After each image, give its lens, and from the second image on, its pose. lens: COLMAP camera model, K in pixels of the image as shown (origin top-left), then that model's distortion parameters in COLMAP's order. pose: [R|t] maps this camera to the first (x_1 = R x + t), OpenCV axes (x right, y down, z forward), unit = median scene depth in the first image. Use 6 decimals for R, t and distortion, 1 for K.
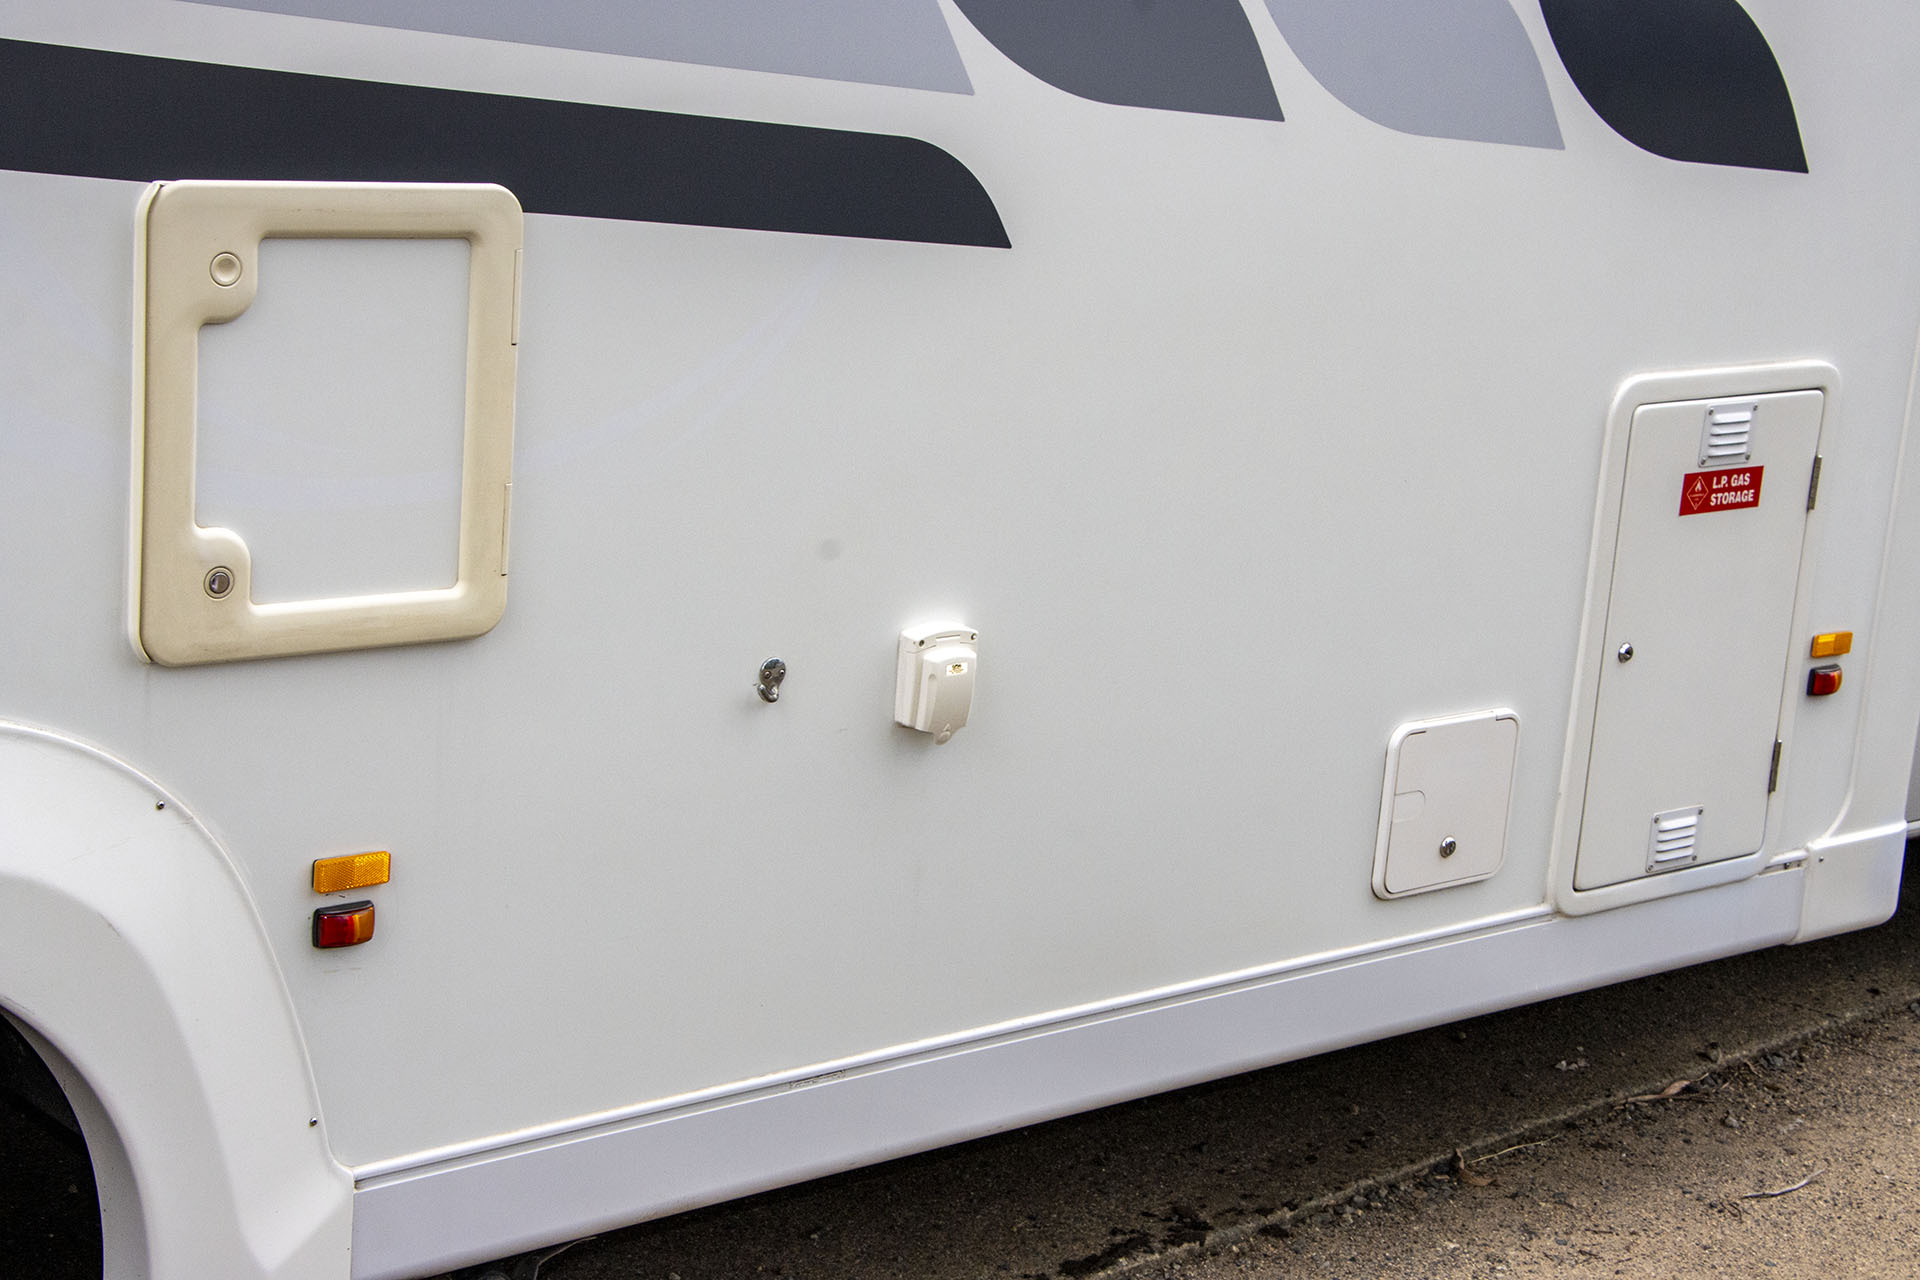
lens RADIAL K [[3352.6, 0, 960.0], [0, 3352.6, 640.0], [0, 0, 1]] dist [0.174184, 0.011995]
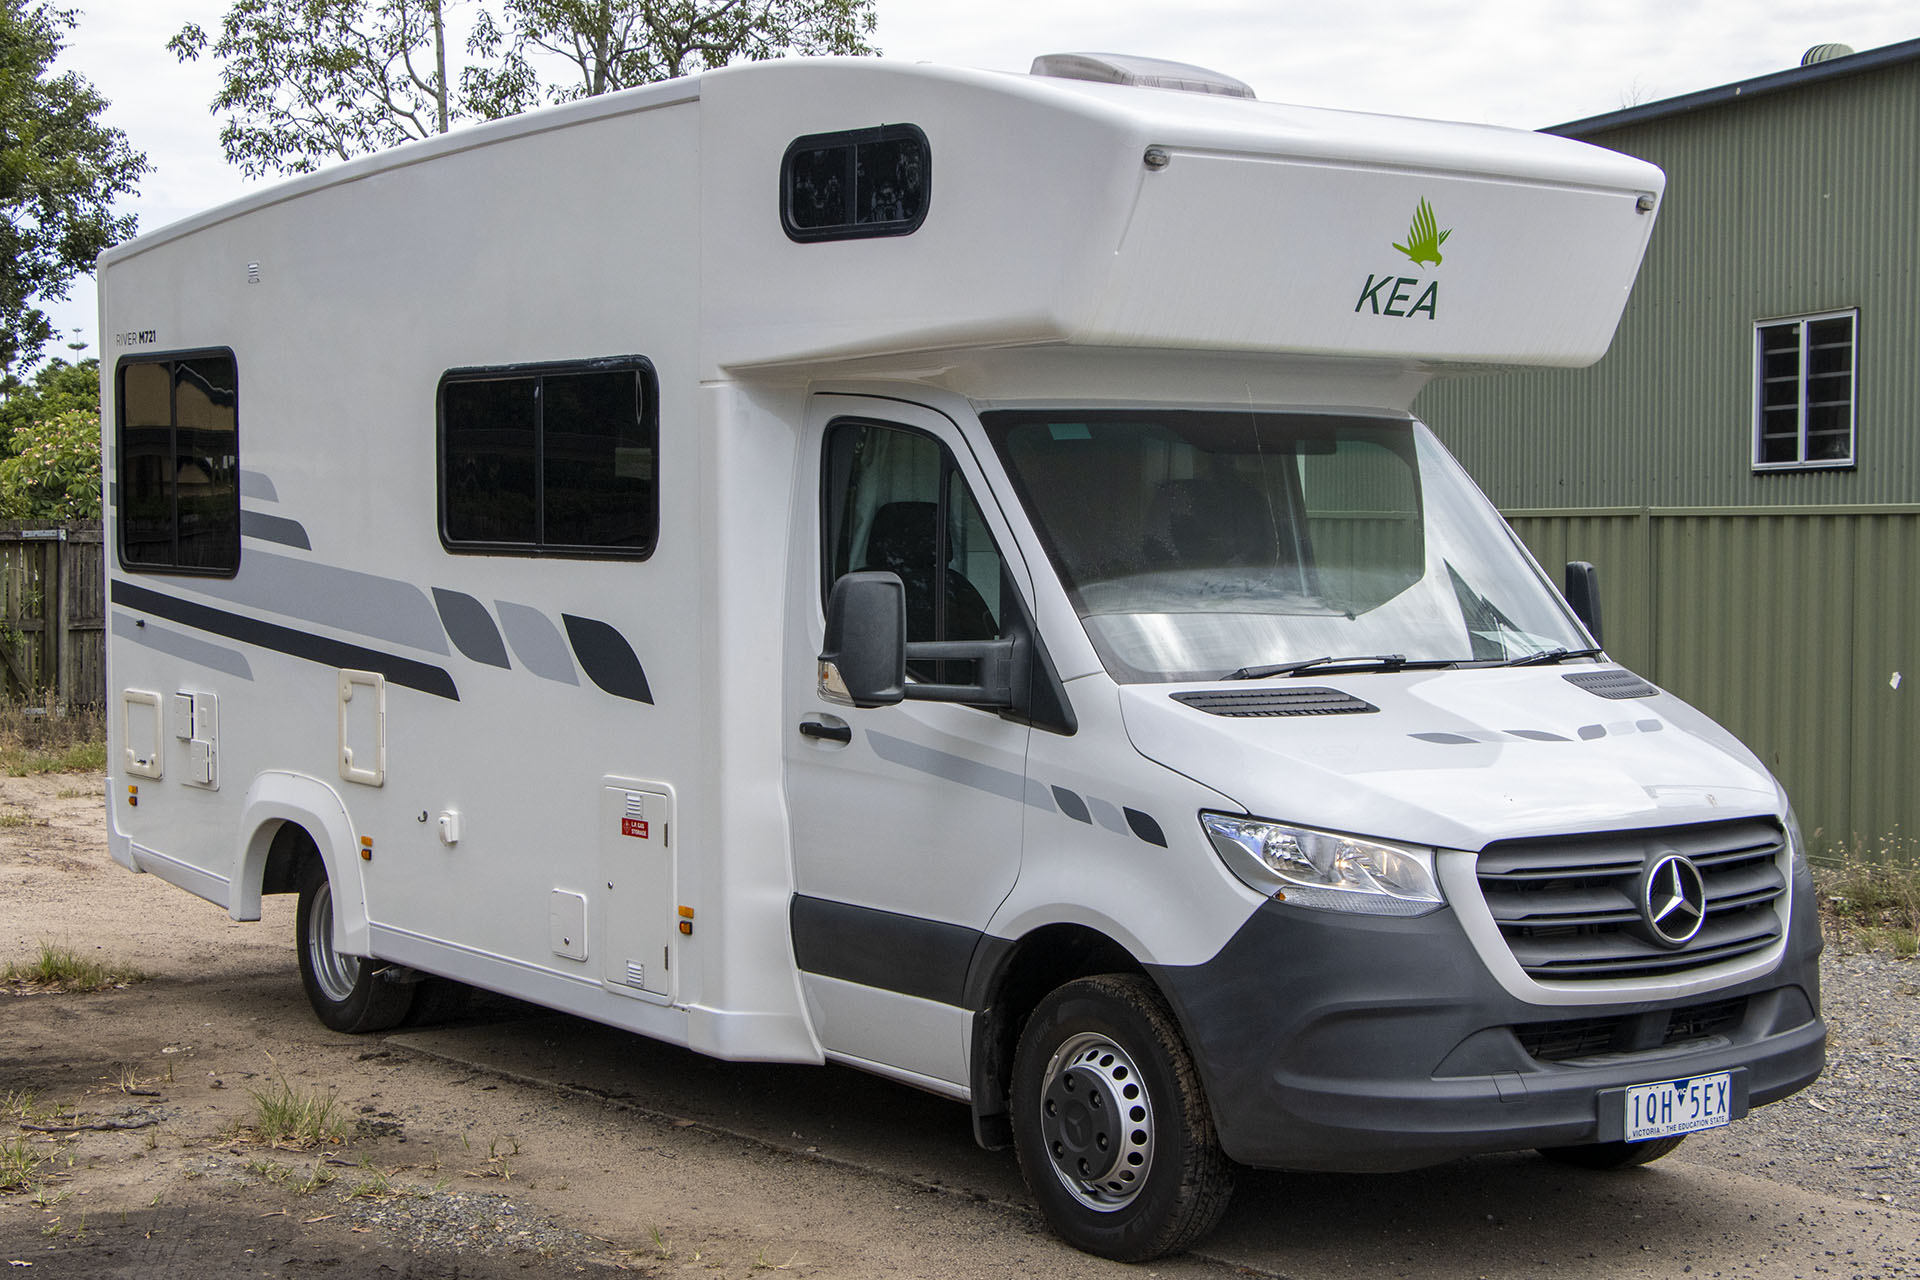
lens RADIAL K [[3150.5, 0, 962.1], [0, 3150.5, 667.7], [0, 0, 1]] dist [0.163230, 0.213532]
pose [[-0.097735, -0.030343, -0.994750, 2.733942], [-0.247803, 0.968796, -0.005204, -0.223744], [0.963868, 0.245993, -0.102204, 1.560104]]
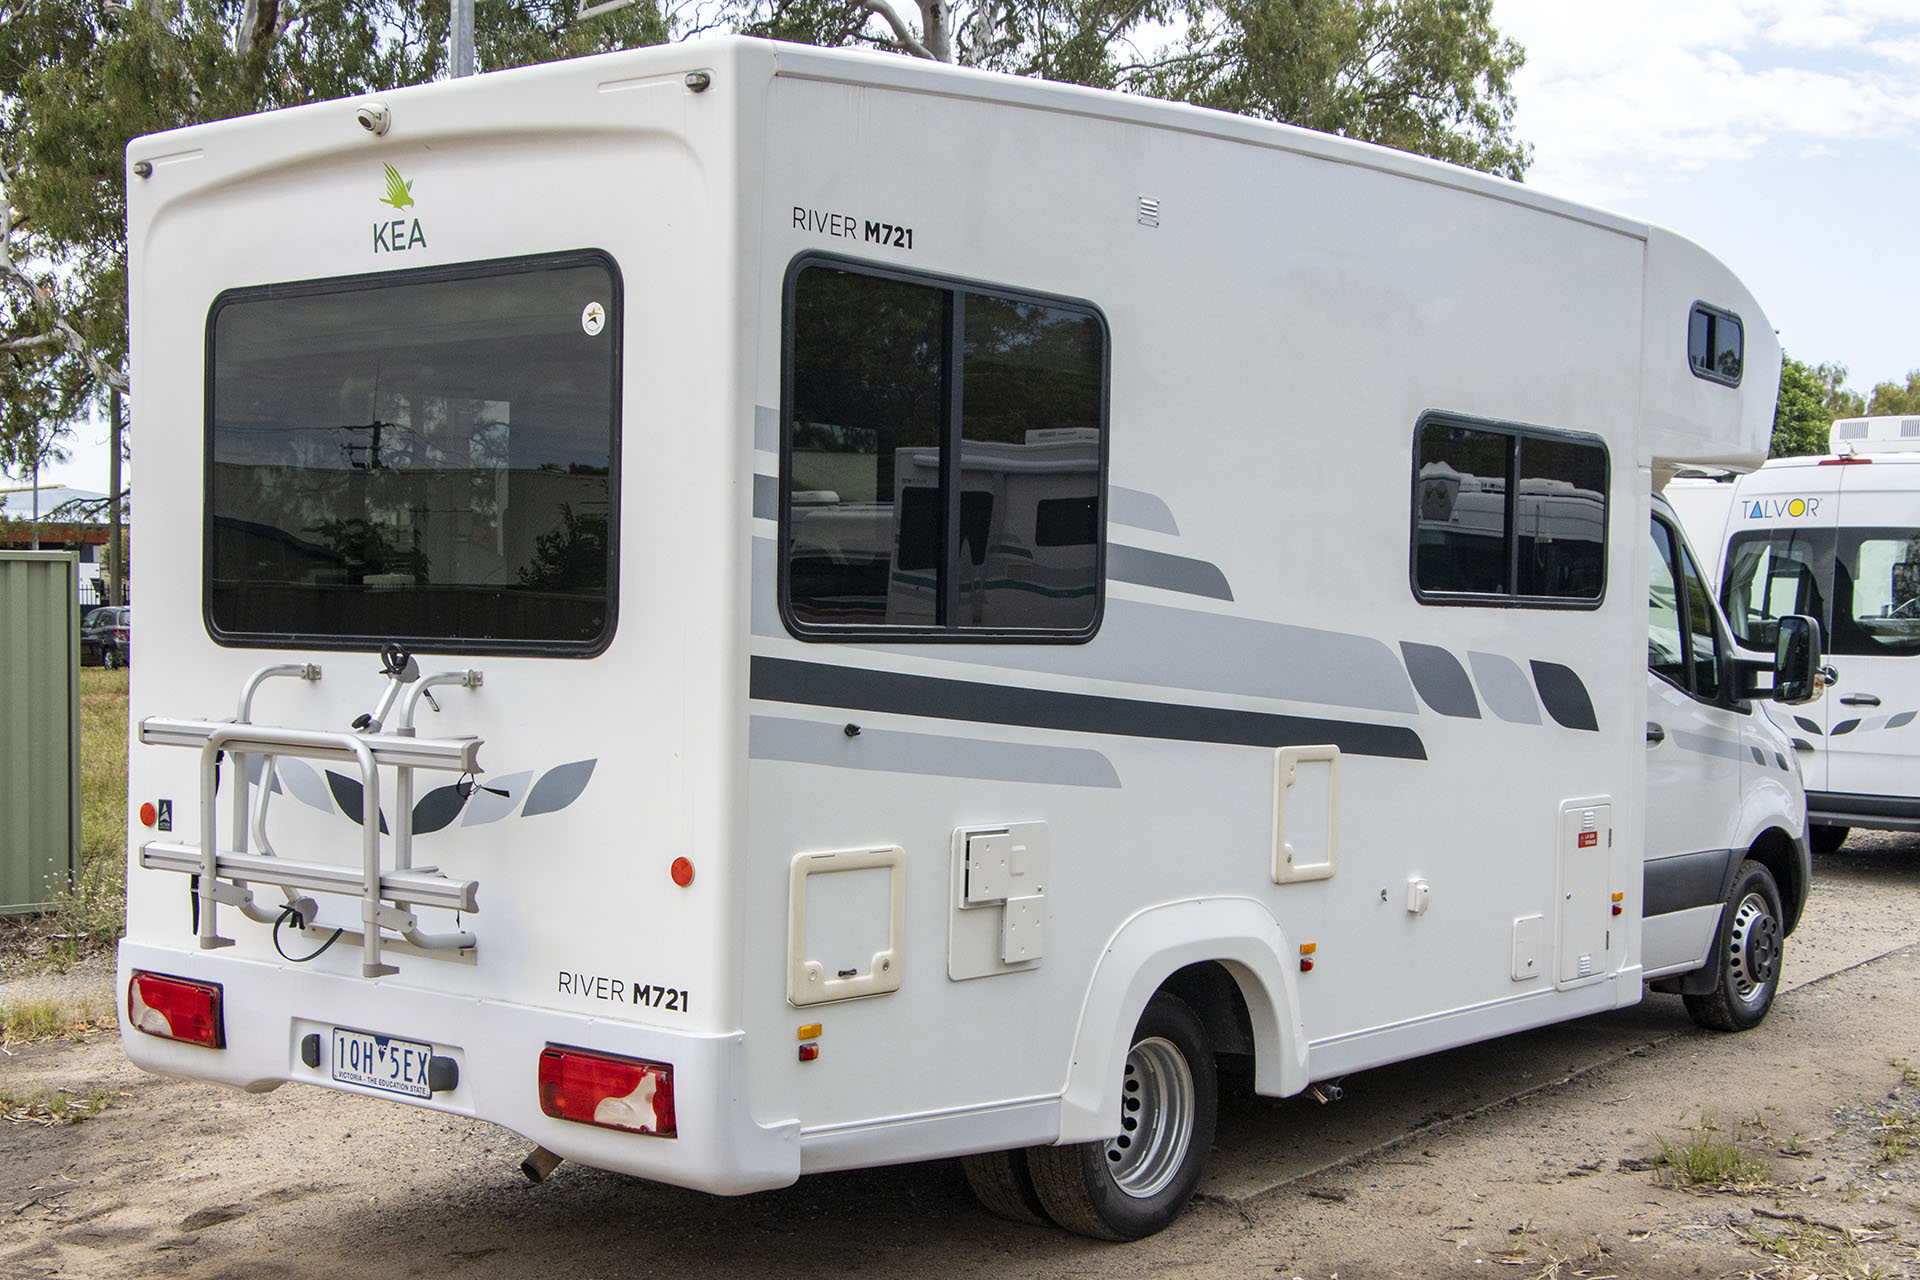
lens RADIAL K [[2546.4, 0, 956.7], [0, 2546.4, 695.6], [0, 0, 1]] dist [-0.015149, 0.063218]
pose [[0.981185, -0.065199, 0.181730, -0.752314], [0.098834, 0.978193, -0.182676, 0.195034], [-0.165856, 0.197200, 0.966232, -1.130896]]
